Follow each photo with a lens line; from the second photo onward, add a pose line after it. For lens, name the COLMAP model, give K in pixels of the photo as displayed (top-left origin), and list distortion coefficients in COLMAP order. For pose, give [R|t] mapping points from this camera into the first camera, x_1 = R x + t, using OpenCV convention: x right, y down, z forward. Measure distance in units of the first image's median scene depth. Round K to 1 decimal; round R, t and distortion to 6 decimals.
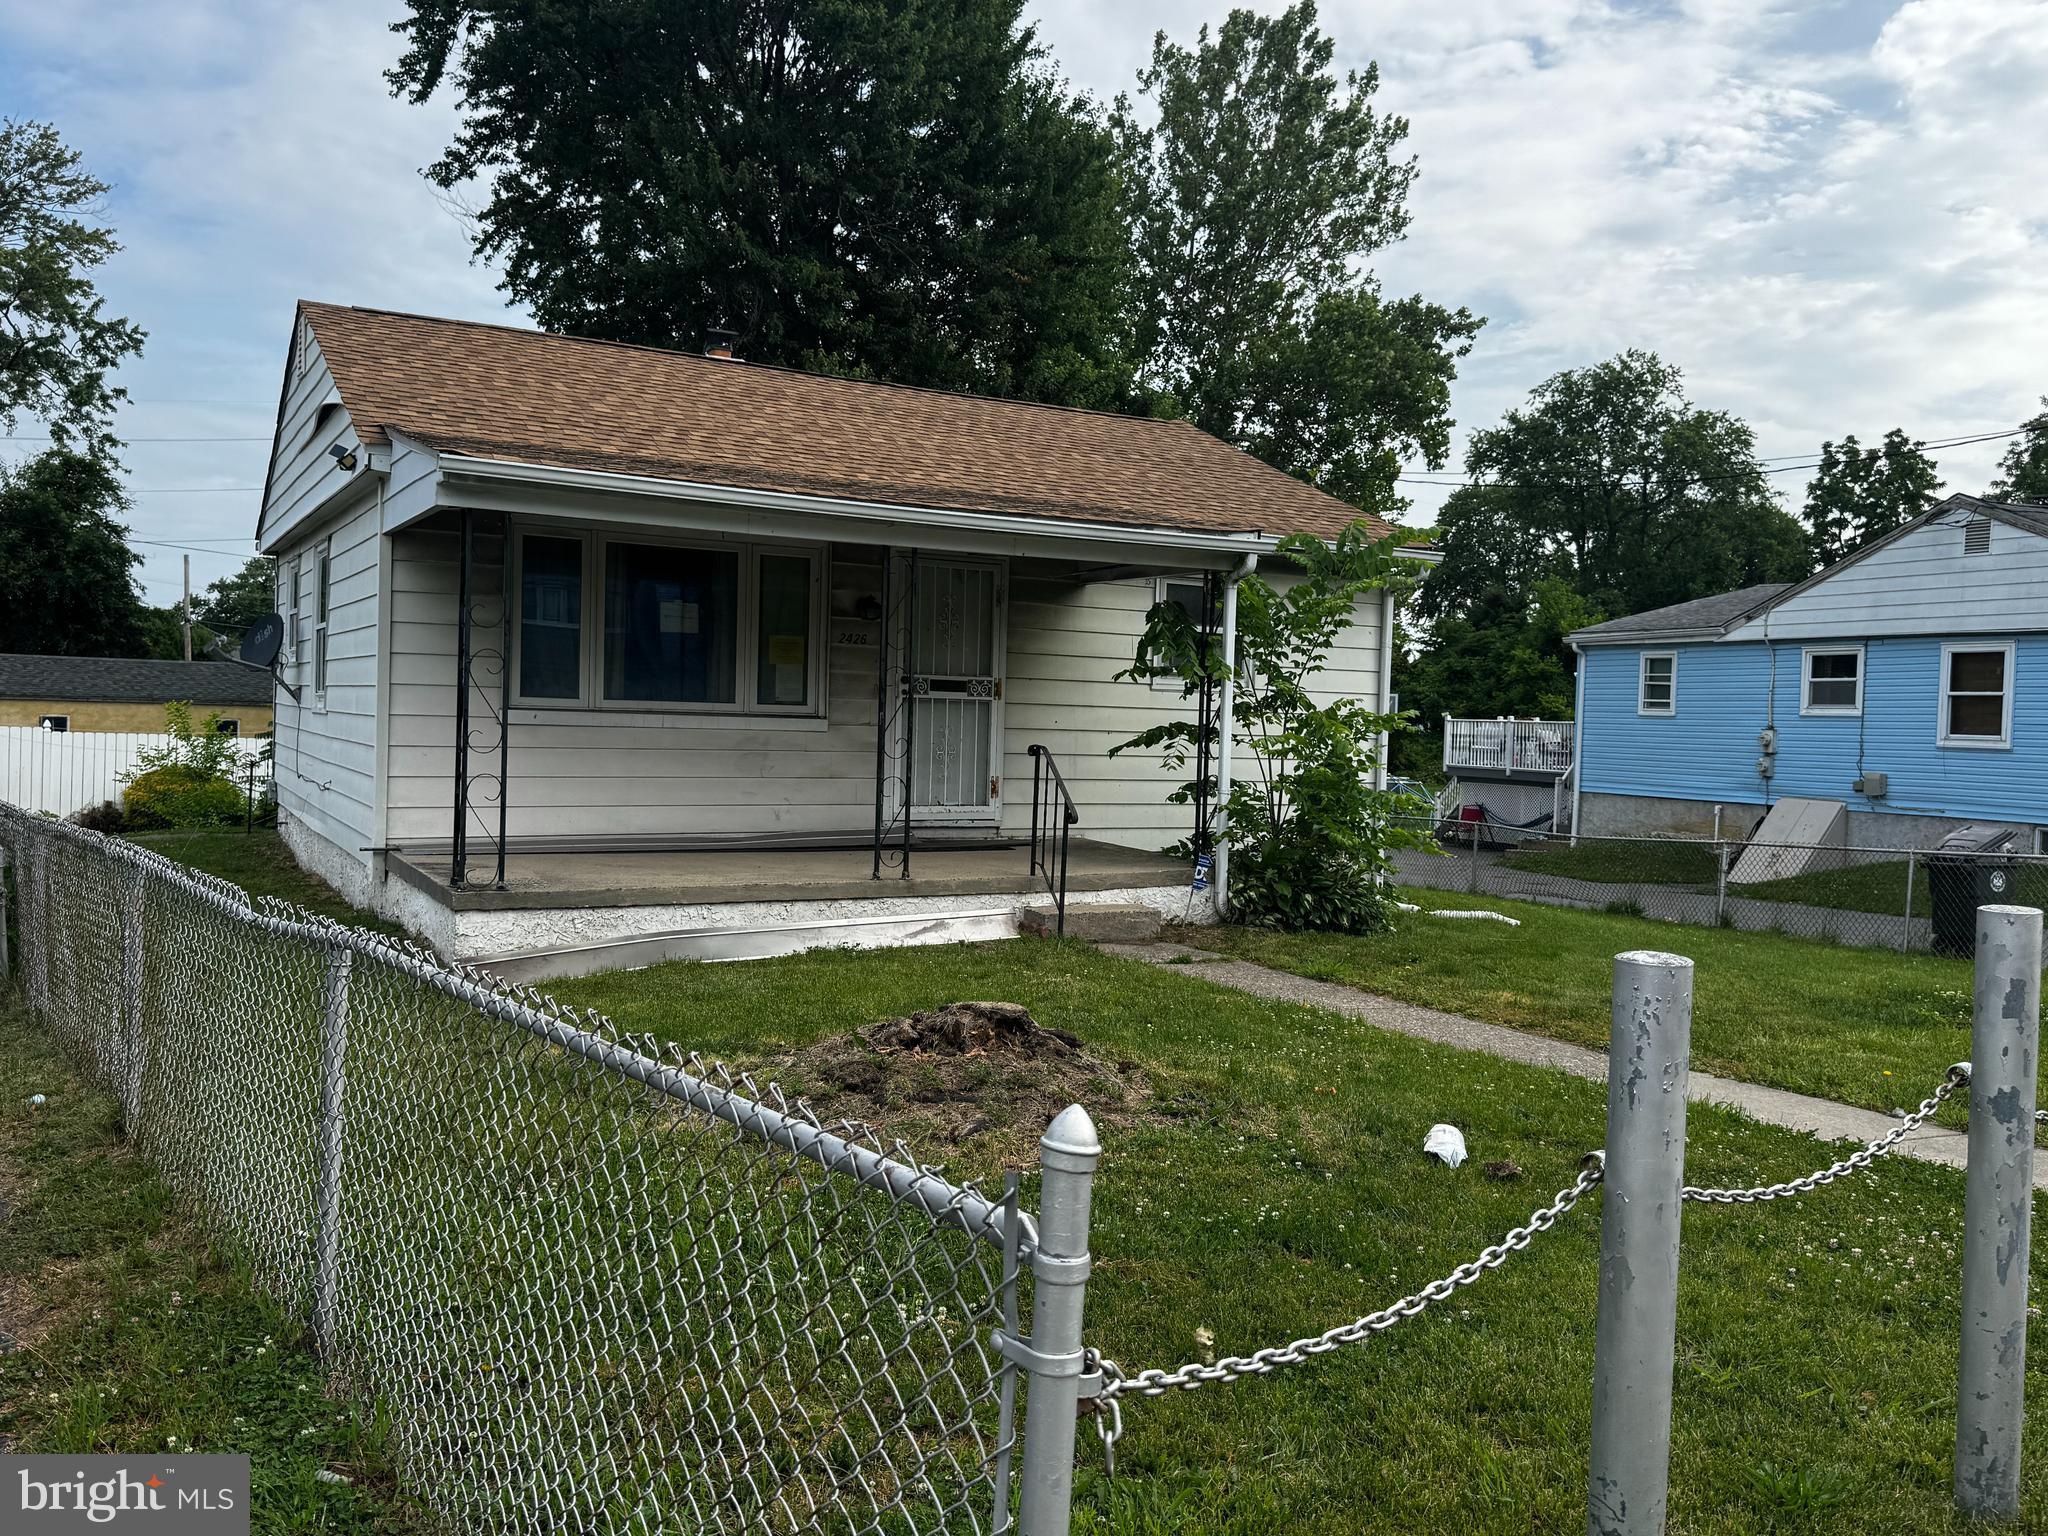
lens RADIAL K [[1608.9, 0, 1024.0], [0, 1608.9, 735.2], [0, 0, 1]] dist [-0.004354, -0.002300]
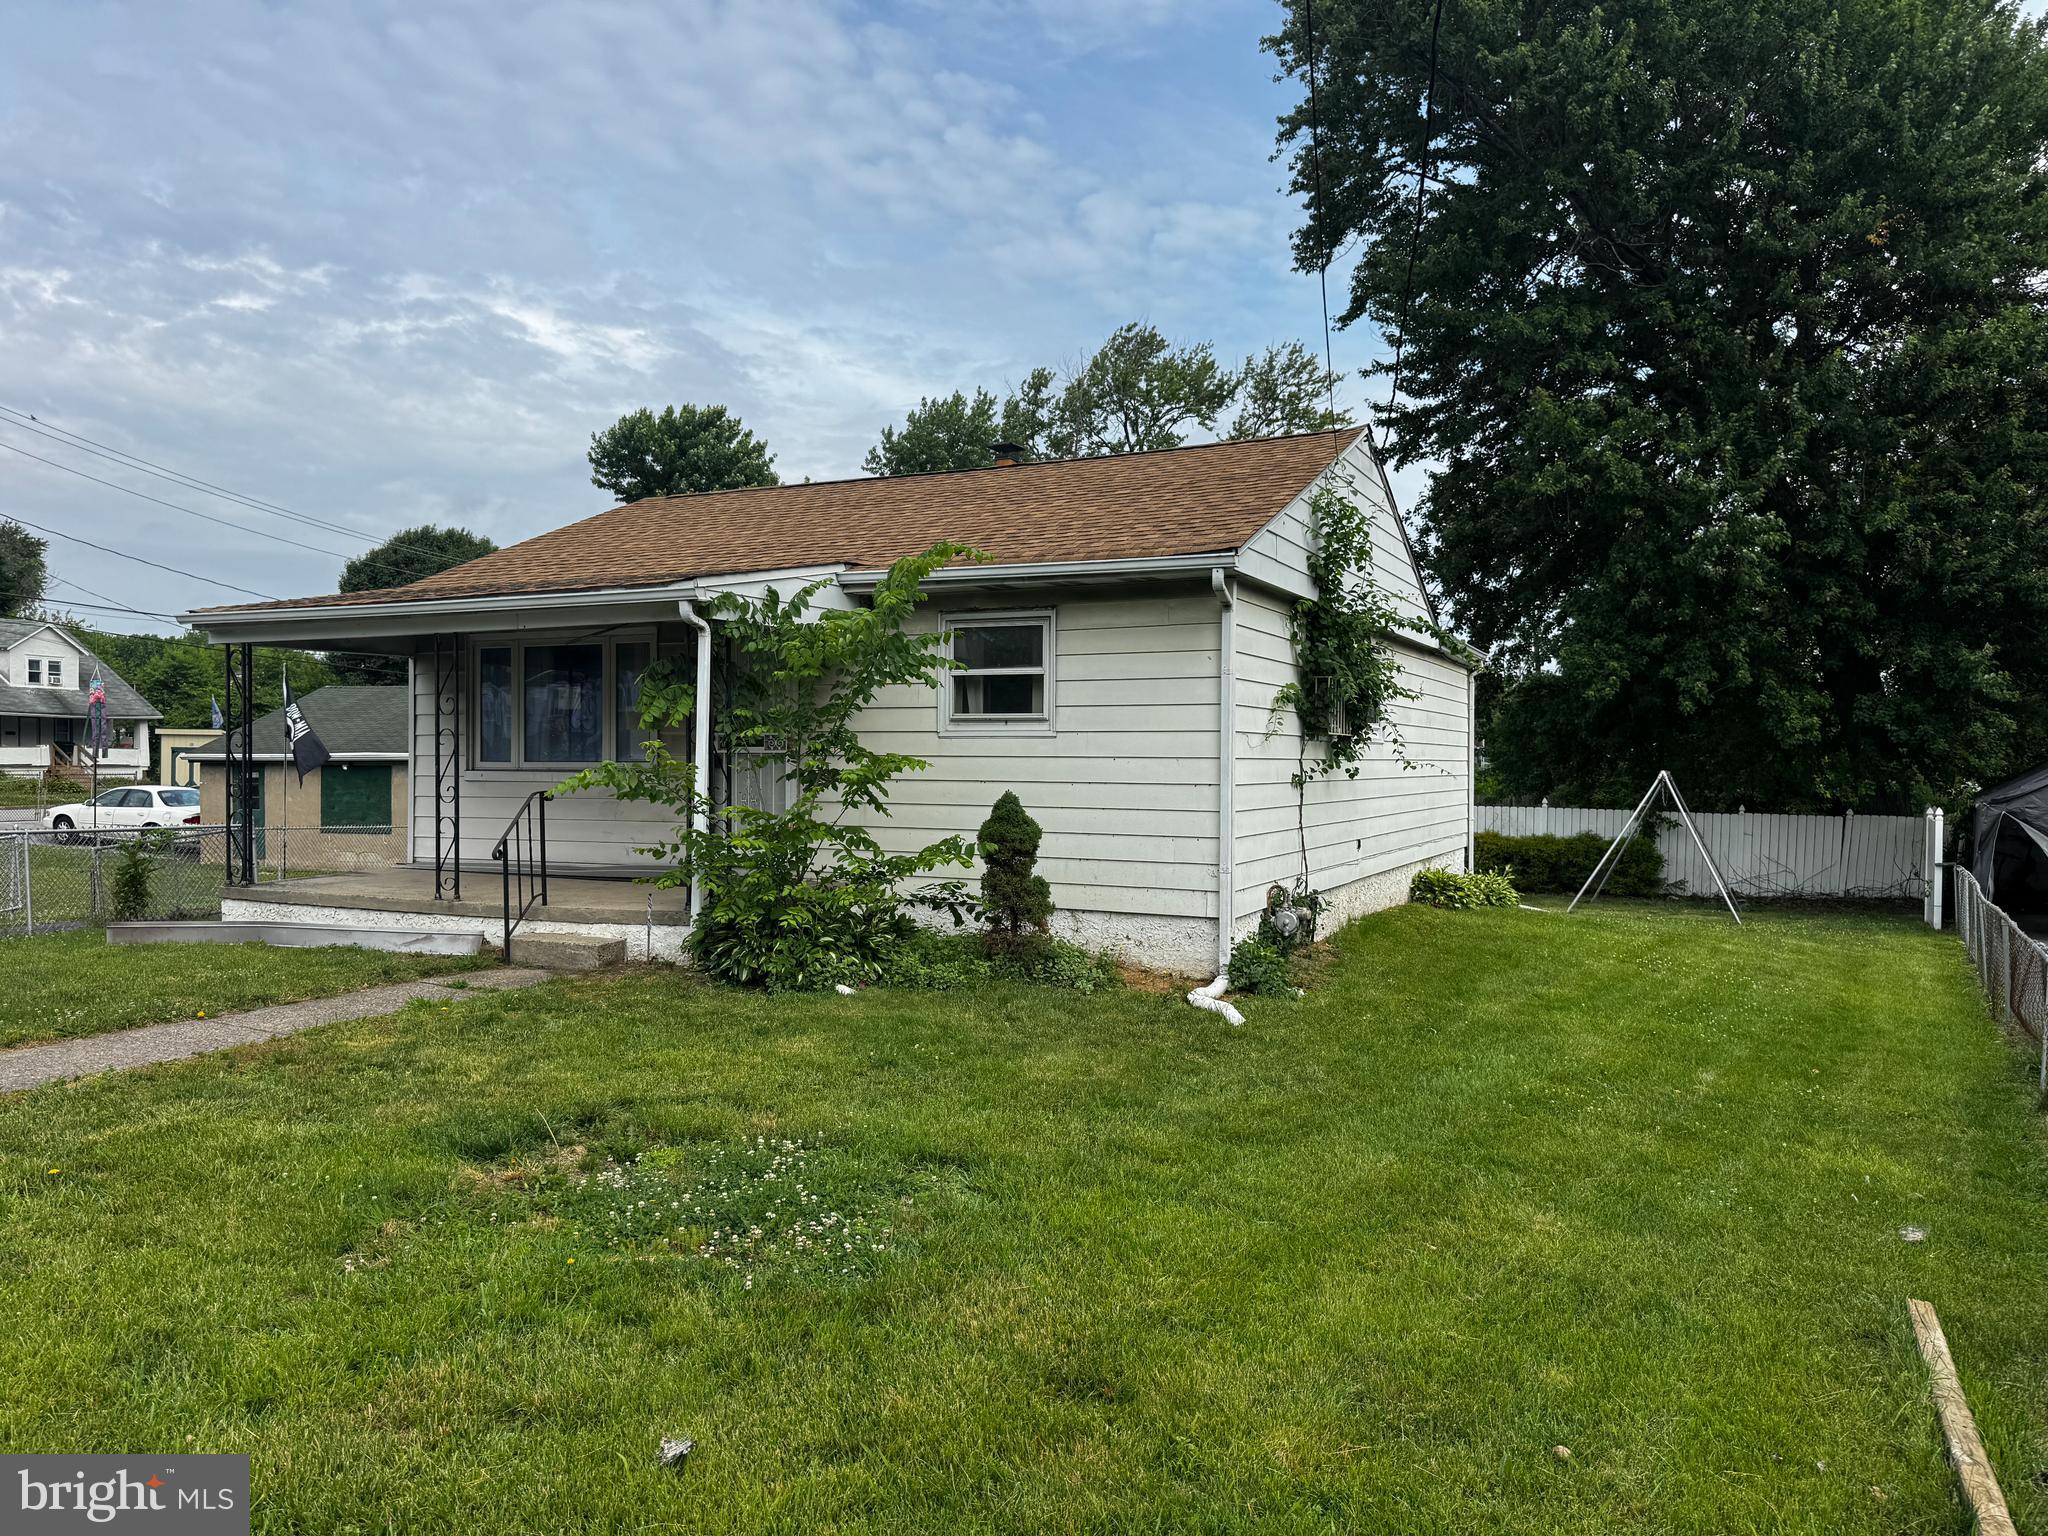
lens RADIAL K [[1429.8, 0, 1024.0], [0, 1429.8, 768.0], [0, 0, 1]] dist [-0.005024, -0.000197]
pose [[0.563458, -0.029024, -0.825635, 0.253952], [0.005976, 0.999500, -0.031057, 0.005979], [0.826123, 0.012565, 0.563350, 0.176306]]
